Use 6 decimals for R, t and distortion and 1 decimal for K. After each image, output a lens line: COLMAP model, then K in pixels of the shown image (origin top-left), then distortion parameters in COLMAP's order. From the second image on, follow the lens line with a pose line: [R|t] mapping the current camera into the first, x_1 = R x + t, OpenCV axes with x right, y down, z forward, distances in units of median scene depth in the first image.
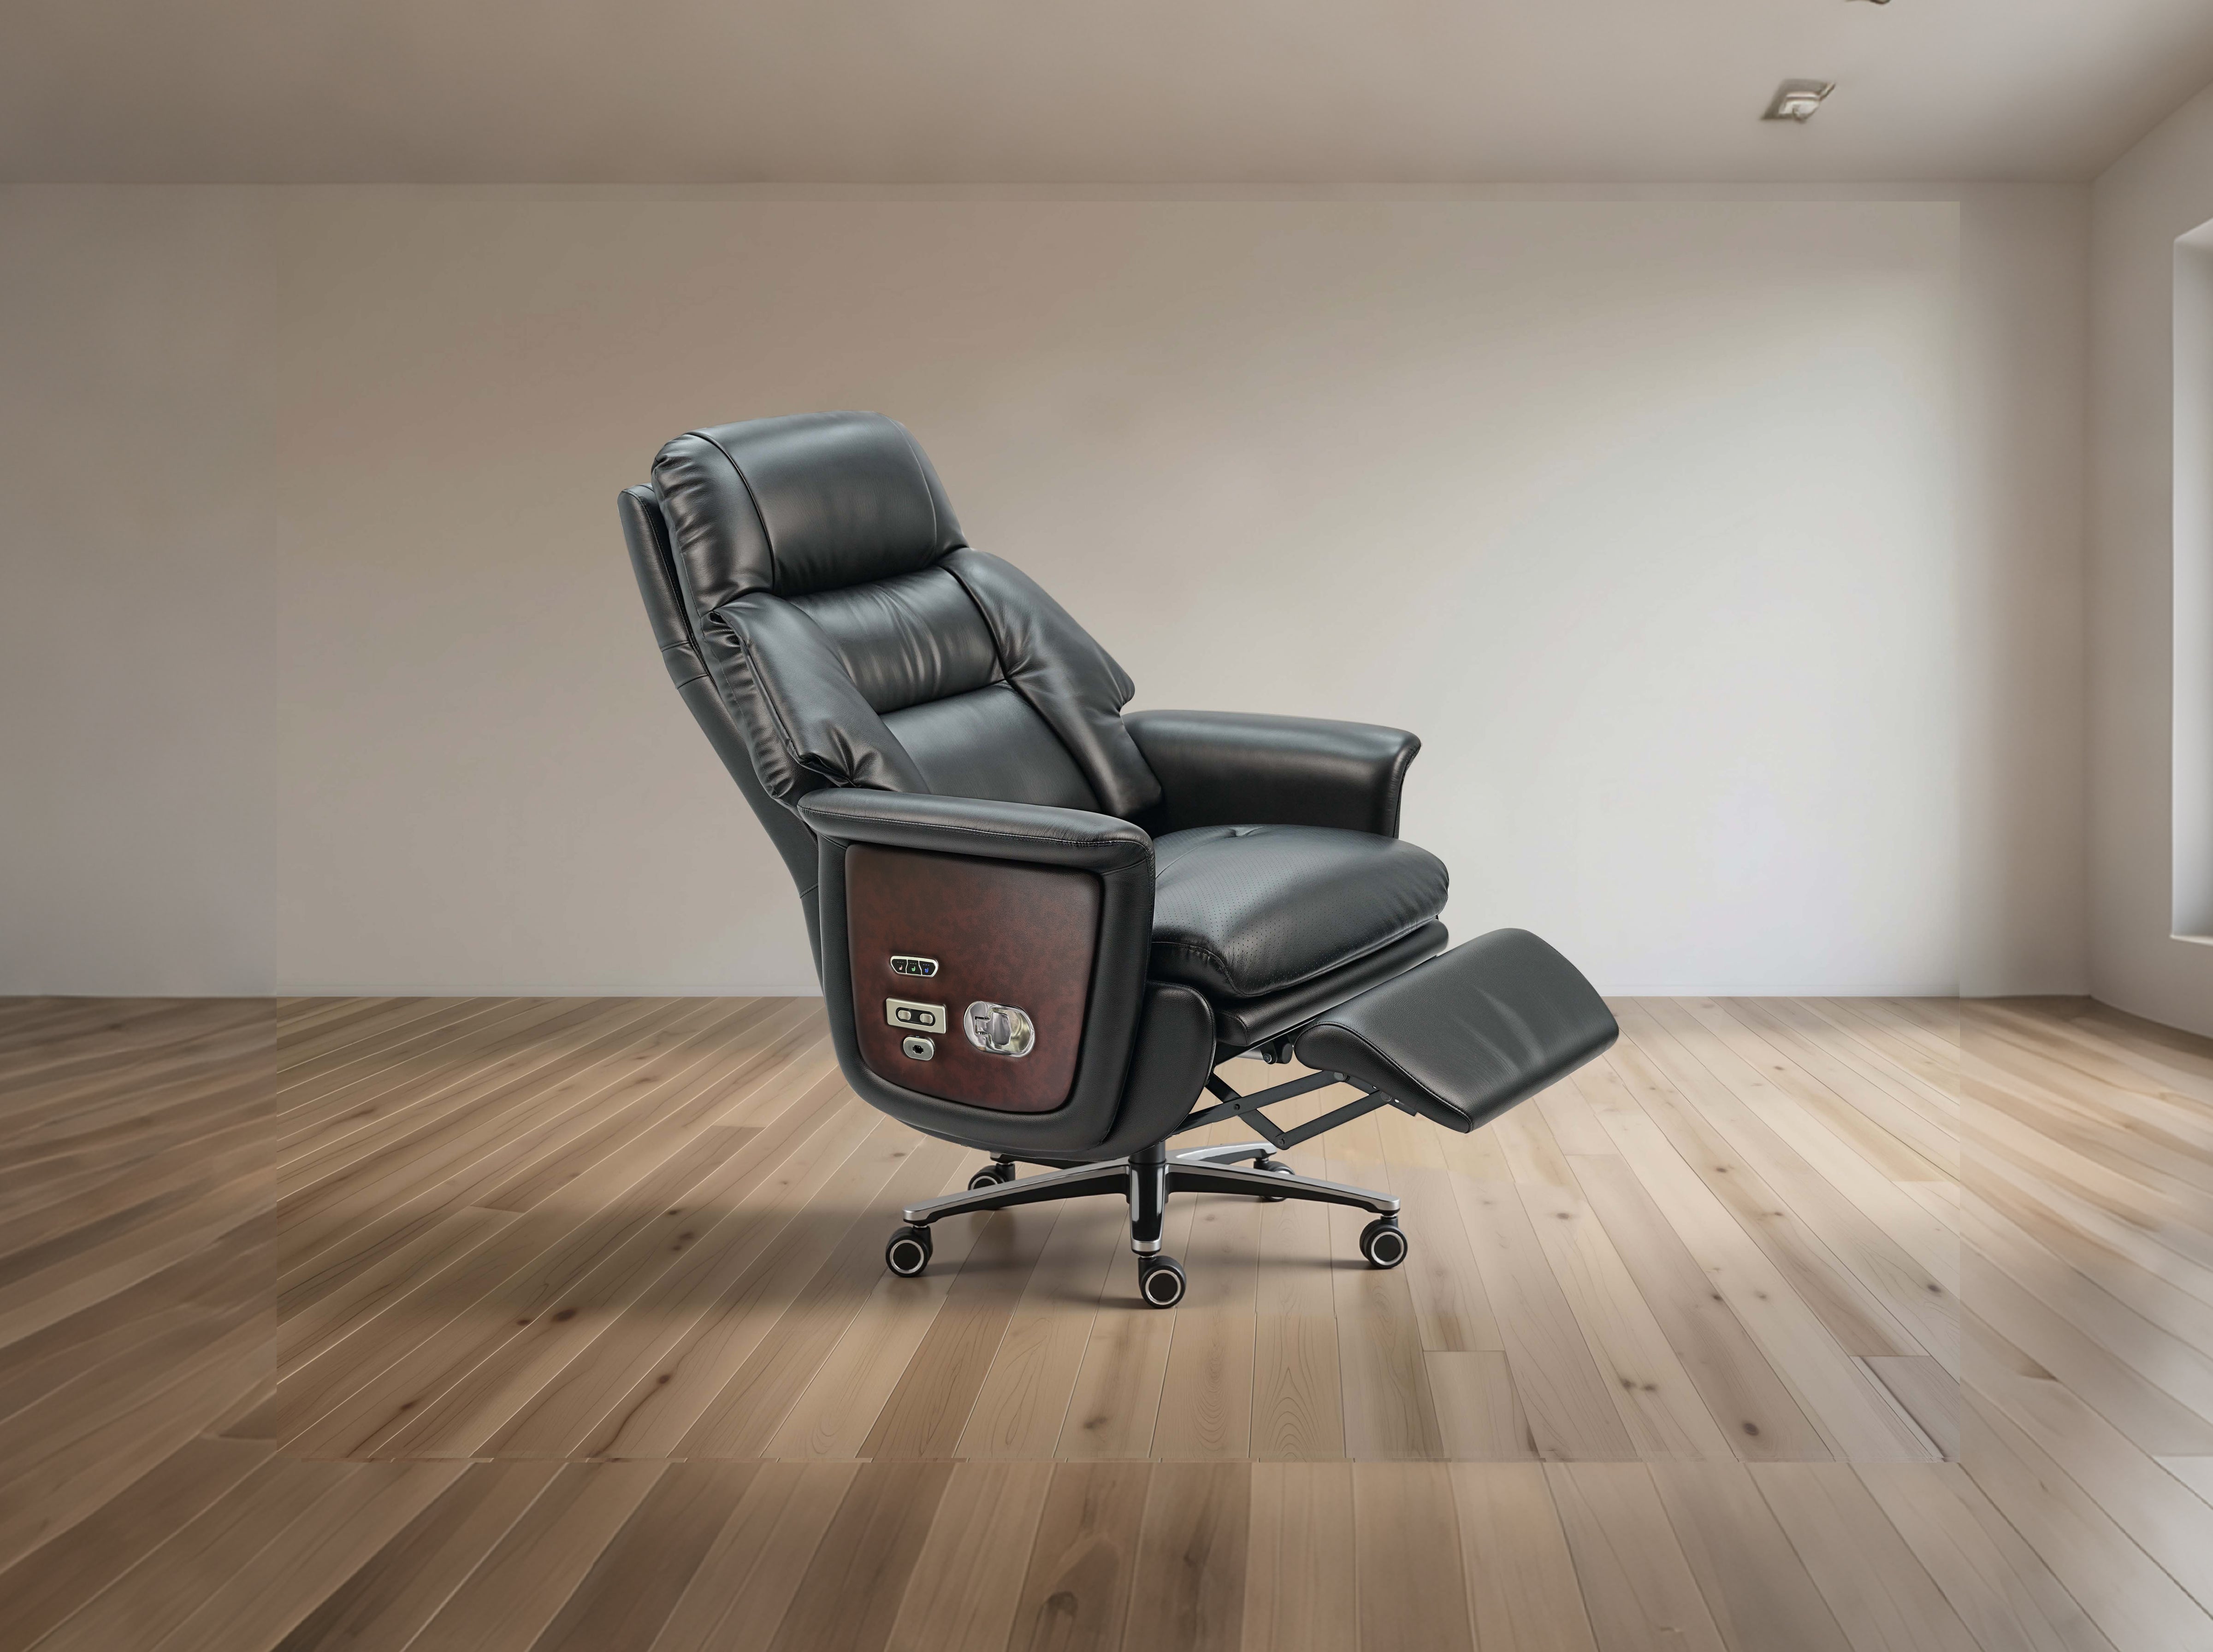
lens RADIAL K [[3141.7, 0, 1106.5], [0, 3141.7, 826.0], [0, 0, 1]] dist [0.006883, 0.037867]
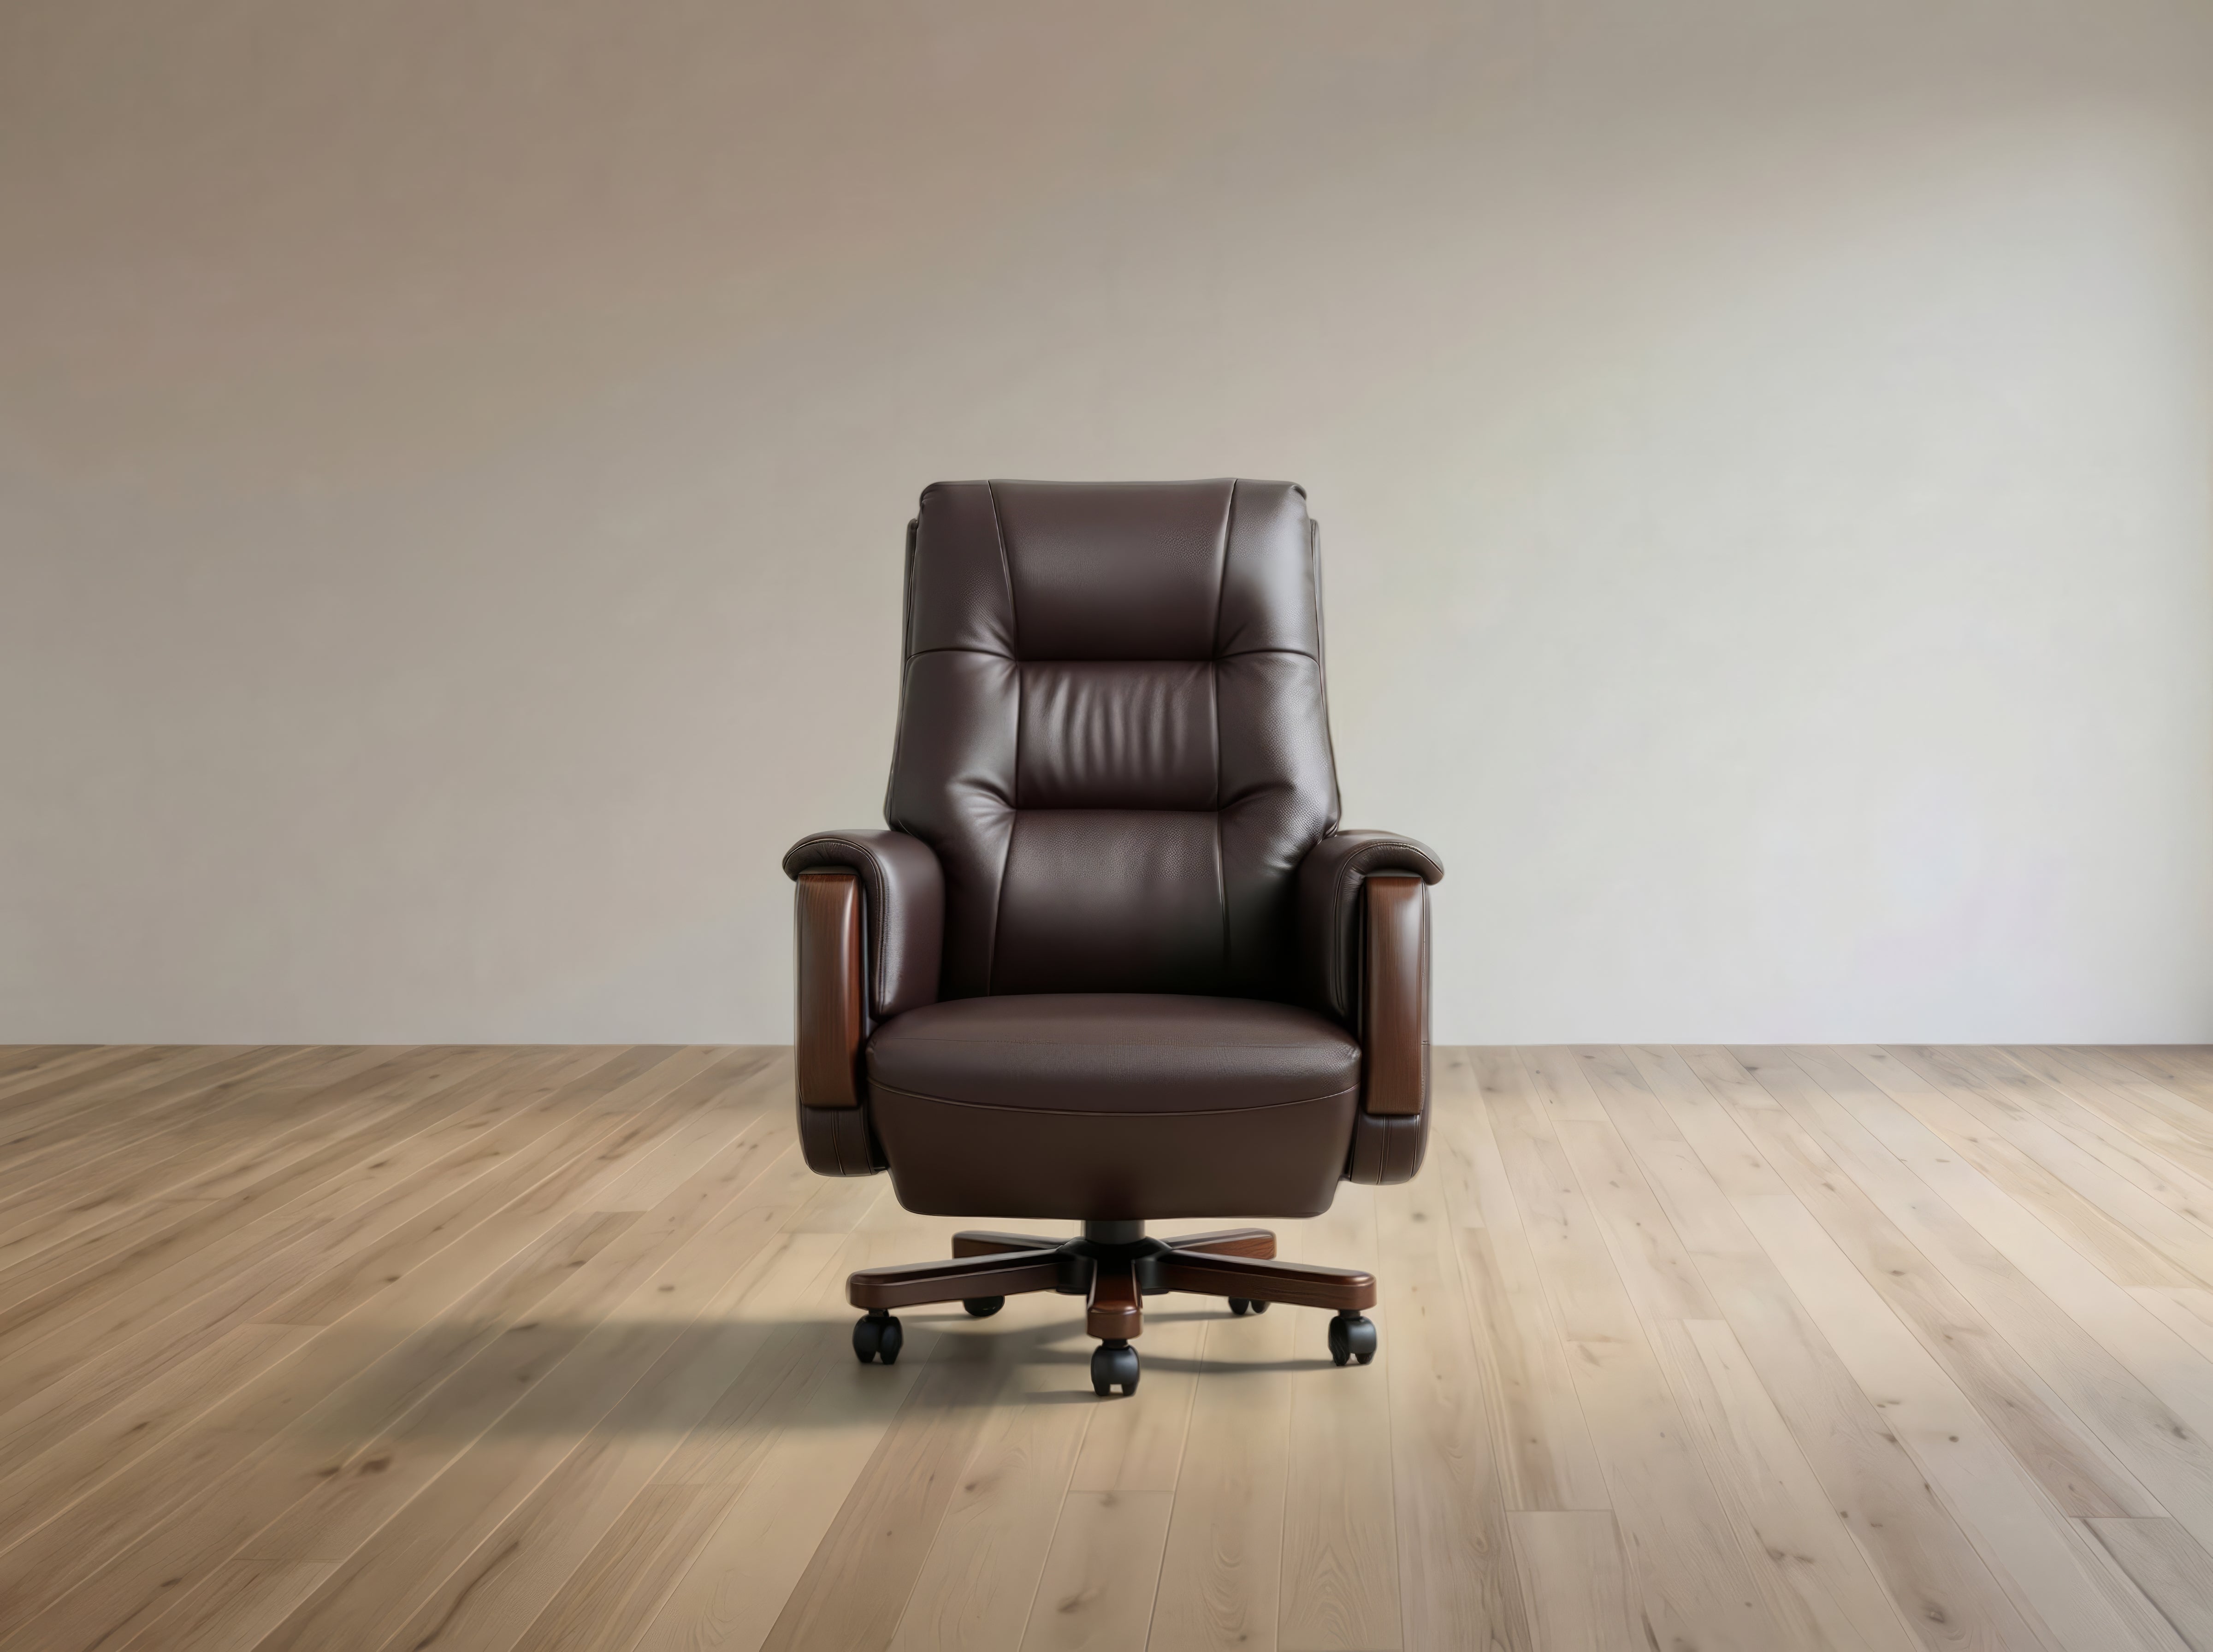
lens RADIAL K [[3141.7, 0, 1106.5], [0, 3141.7, 826.0], [0, 0, 1]] dist [0.006883, 0.037867]
pose [[0.999947, 0.001208, -0.010234, 0.011555], [-0.001047, 0.999876, 0.015728, -0.010526], [0.010252, -0.015716, 0.999824, 0.240067]]
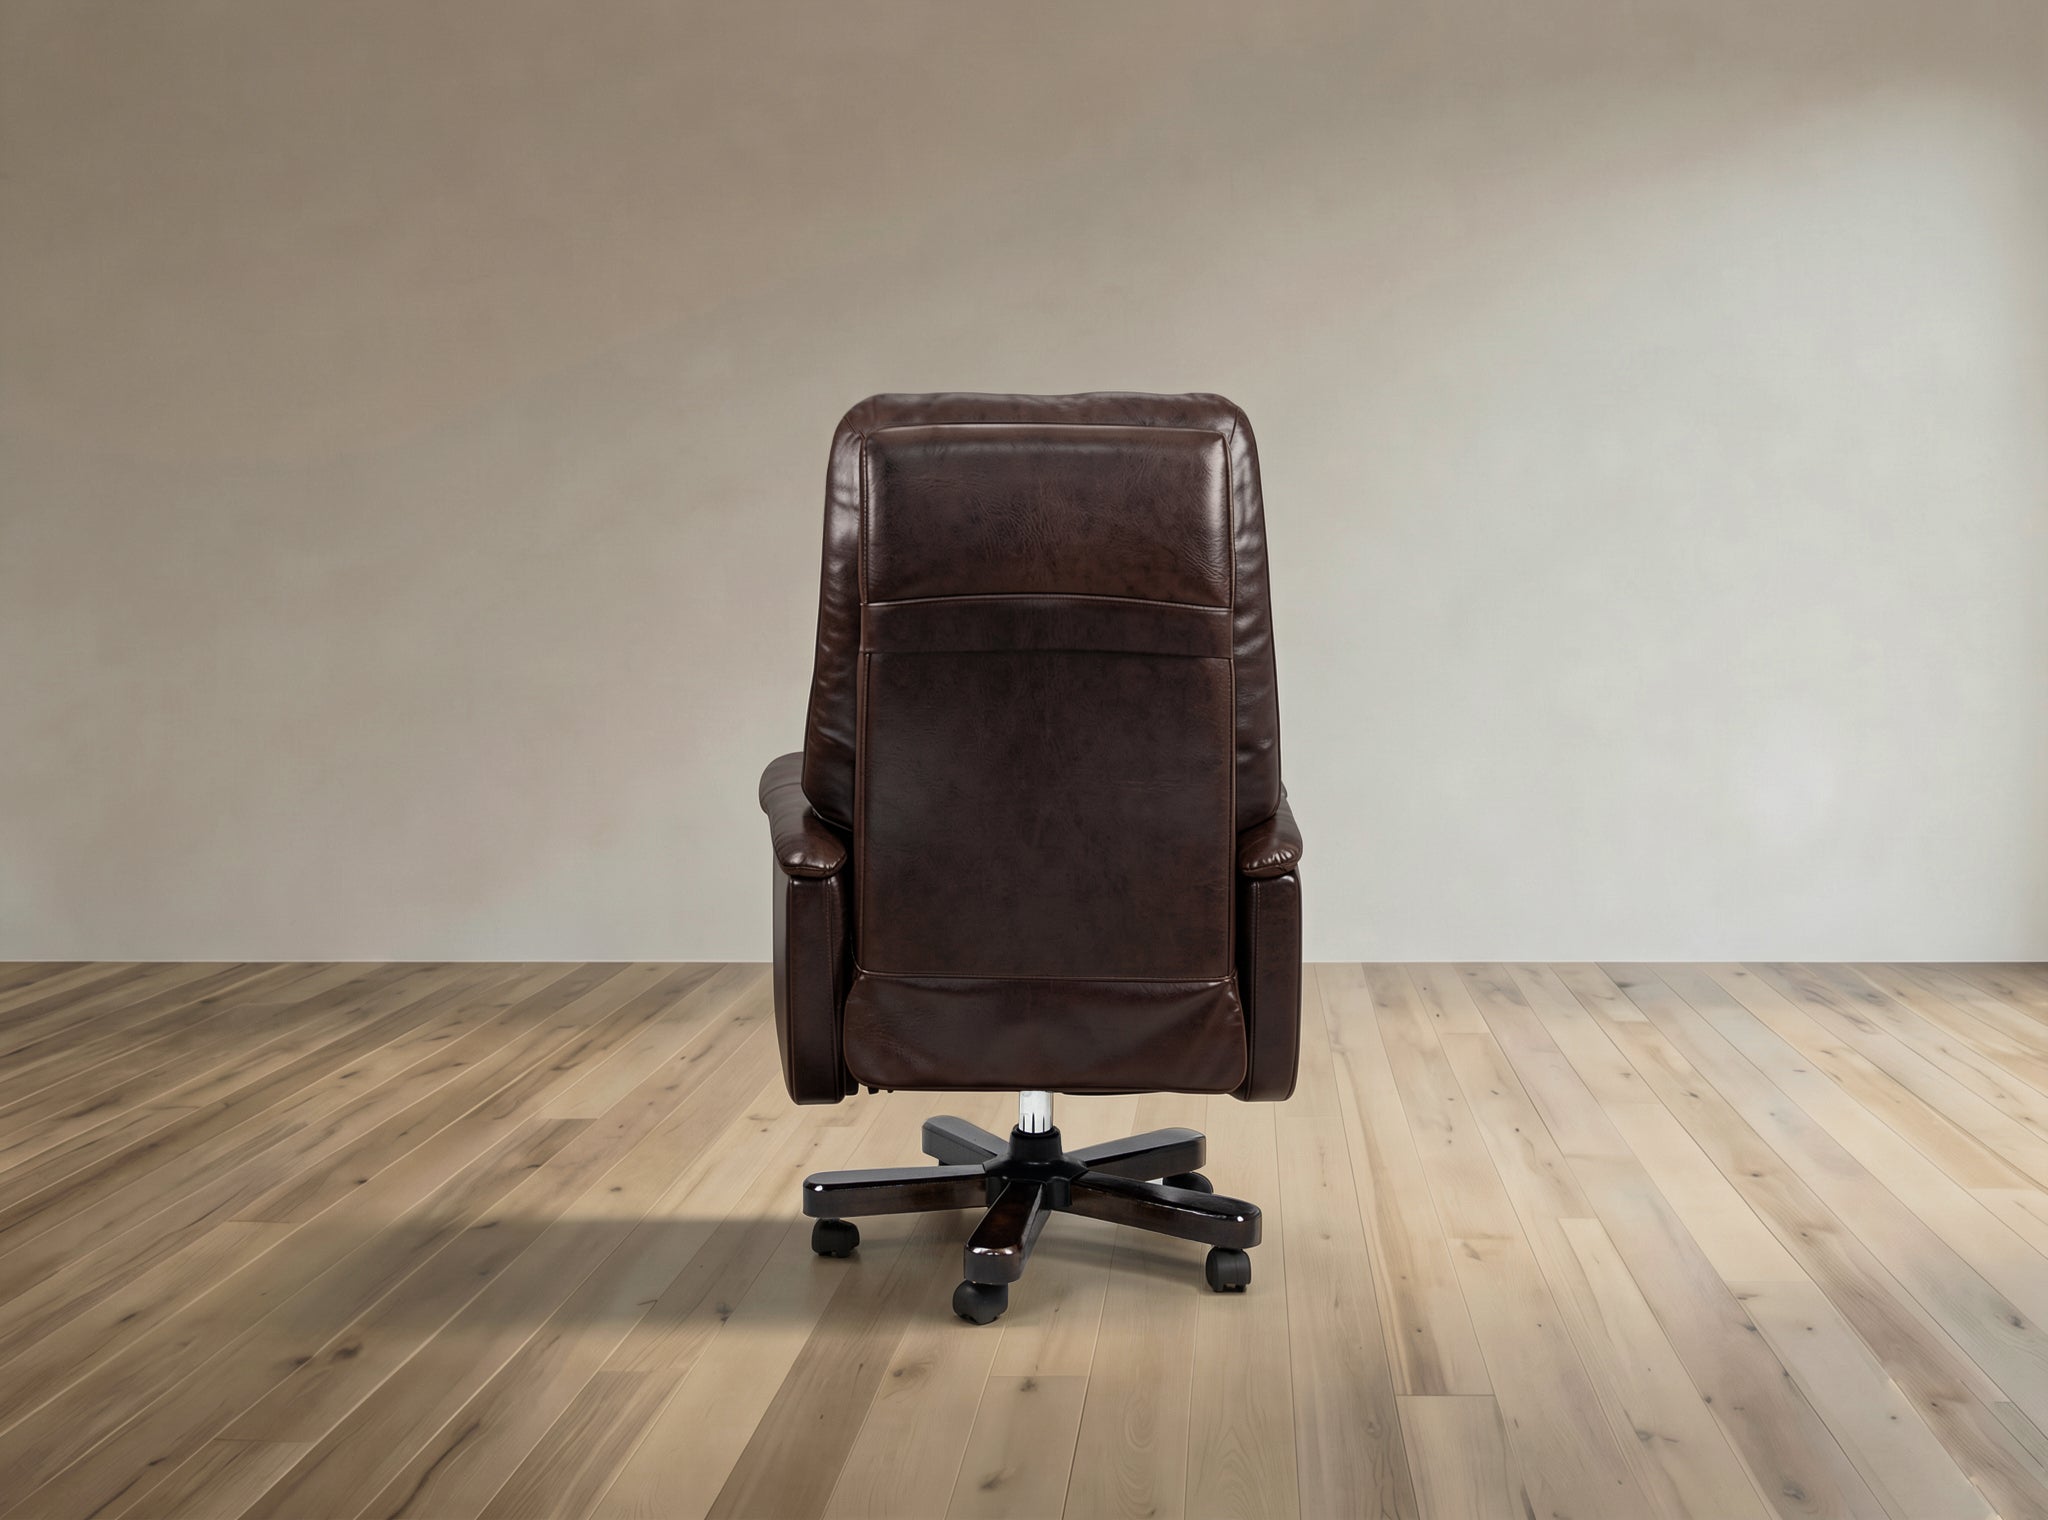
lens RADIAL K [[2647.1, 0, 1024.0], [0, 2647.1, 760.0], [0, 0, 1]] dist [-0.011374, -0.040581]
pose [[0.999863, 0.001427, -0.016496, 0.015092], [-0.001094, 0.999795, 0.020201, -0.012579], [0.016522, -0.020181, 0.999660, 0.310862]]
